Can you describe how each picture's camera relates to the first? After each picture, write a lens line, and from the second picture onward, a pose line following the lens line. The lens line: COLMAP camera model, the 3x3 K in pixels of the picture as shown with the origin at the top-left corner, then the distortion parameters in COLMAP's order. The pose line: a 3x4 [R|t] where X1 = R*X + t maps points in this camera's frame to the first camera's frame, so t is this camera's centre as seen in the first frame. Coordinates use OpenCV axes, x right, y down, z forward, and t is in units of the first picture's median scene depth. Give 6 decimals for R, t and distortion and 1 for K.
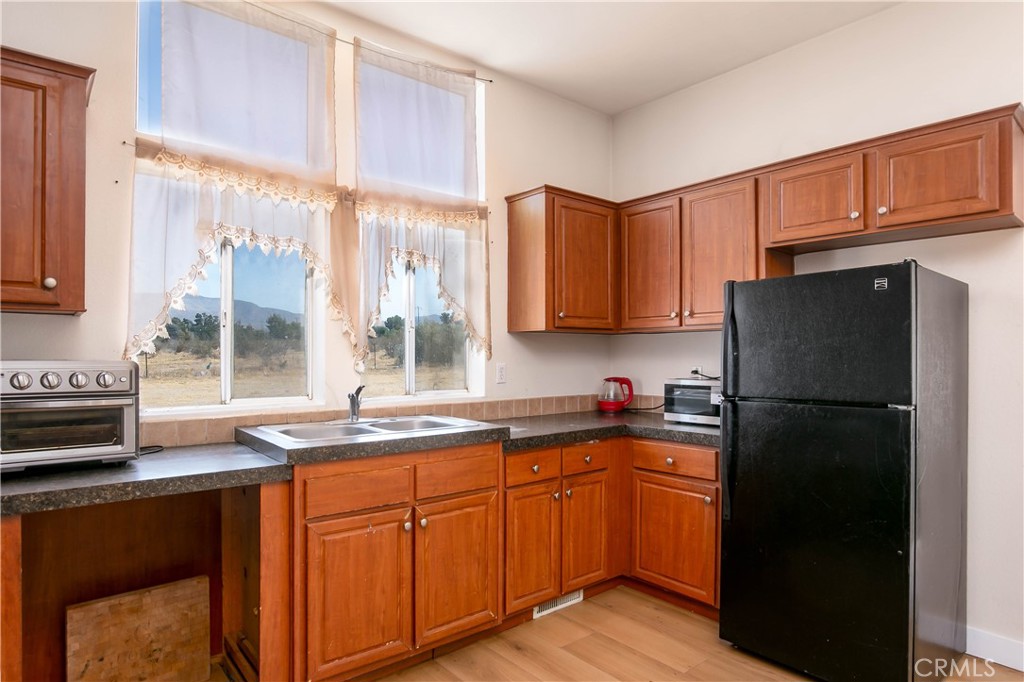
lens RADIAL K [[583.8, 0, 511.9], [0, 583.8, 349.6], [0, 0, 1]] dist [-0.023057, 0.001047]
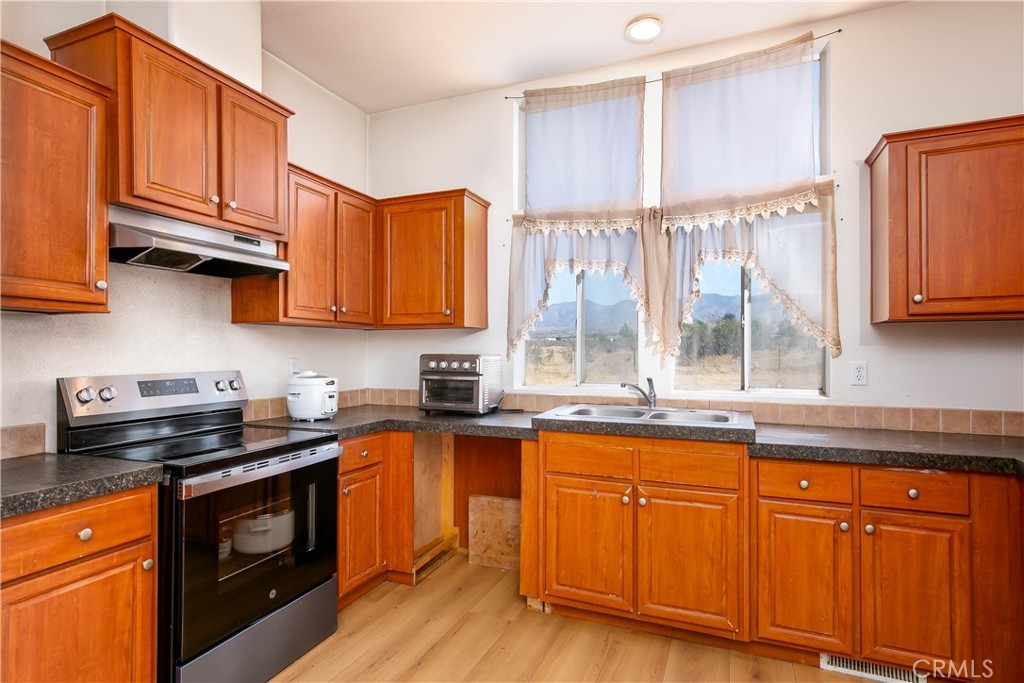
lens RADIAL K [[535.1, 0, 510.5], [0, 535.1, 343.1], [0, 0, 1]] dist [0.021110, 0.000301]
pose [[0.467940, -0.012593, -0.883670, 0.621275], [0.006485, 0.999920, -0.010816, 0.003022], [0.883736, -0.000669, 0.467985, 0.285315]]
